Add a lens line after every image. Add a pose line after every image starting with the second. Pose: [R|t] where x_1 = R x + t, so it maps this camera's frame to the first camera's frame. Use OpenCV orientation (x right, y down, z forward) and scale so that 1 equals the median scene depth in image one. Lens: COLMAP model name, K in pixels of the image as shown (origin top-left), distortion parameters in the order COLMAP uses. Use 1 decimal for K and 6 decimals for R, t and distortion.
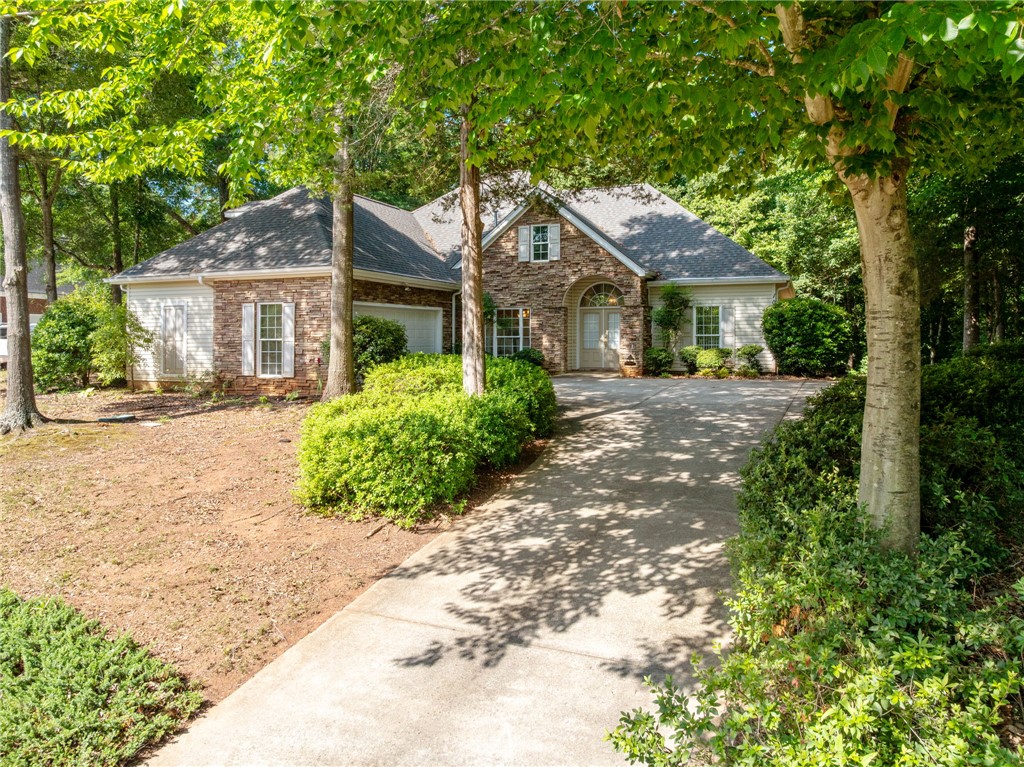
lens RADIAL K [[718.9, 0, 507.2], [0, 718.9, 390.5], [0, 0, 1]] dist [-0.024062, -0.013751]
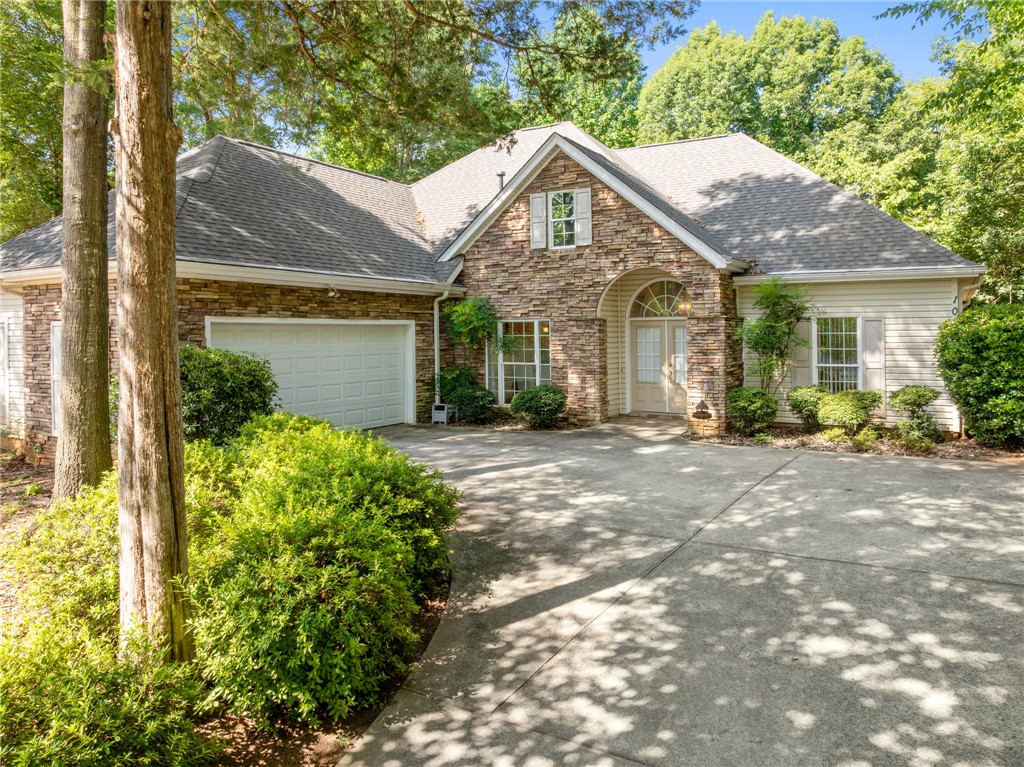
lens RADIAL K [[718.9, 0, 536.0], [0, 718.9, 344.5], [0, 0, 1]] dist [-0.024062, -0.013751]
pose [[0.991535, 0.001194, -0.129835, 0.118886], [-0.008580, 0.998375, -0.056341, -0.064816], [0.129556, 0.056978, 0.989934, 0.414039]]
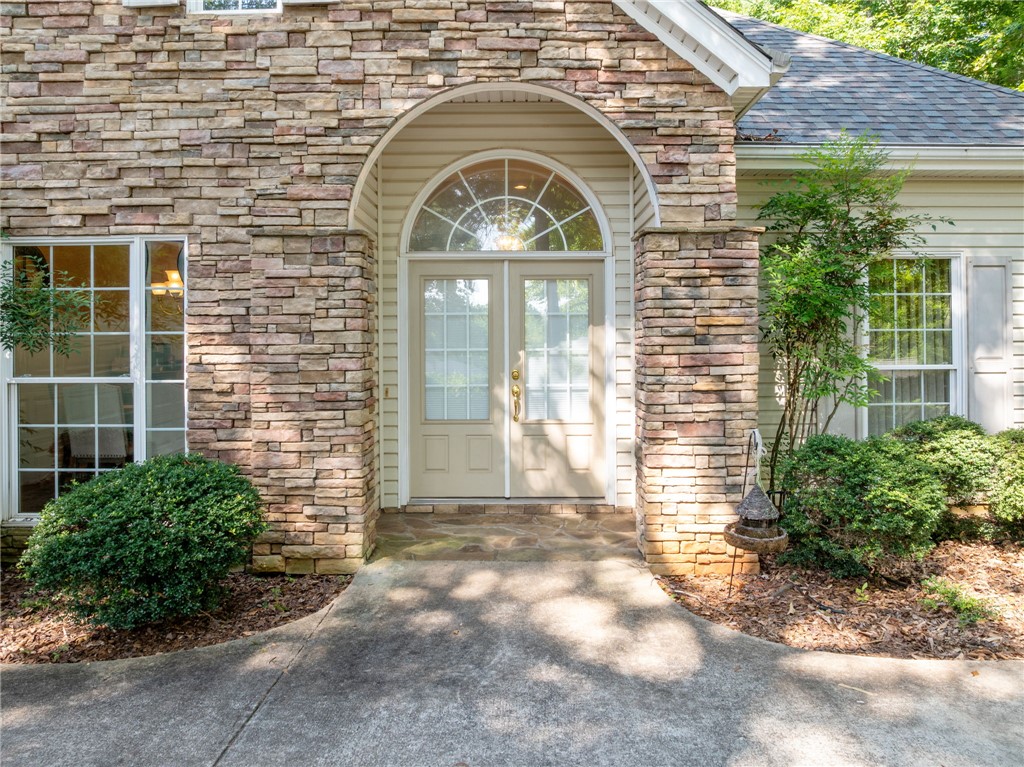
lens RADIAL K [[718.9, 0, 499.5], [0, 718.9, 334.6], [0, 0, 1]] dist [-0.024062, -0.013751]
pose [[0.934444, 0.006810, 0.356045, 0.049879], [0.027109, 0.995555, -0.090191, -0.077458], [-0.355077, 0.093930, 0.930106, 0.896723]]
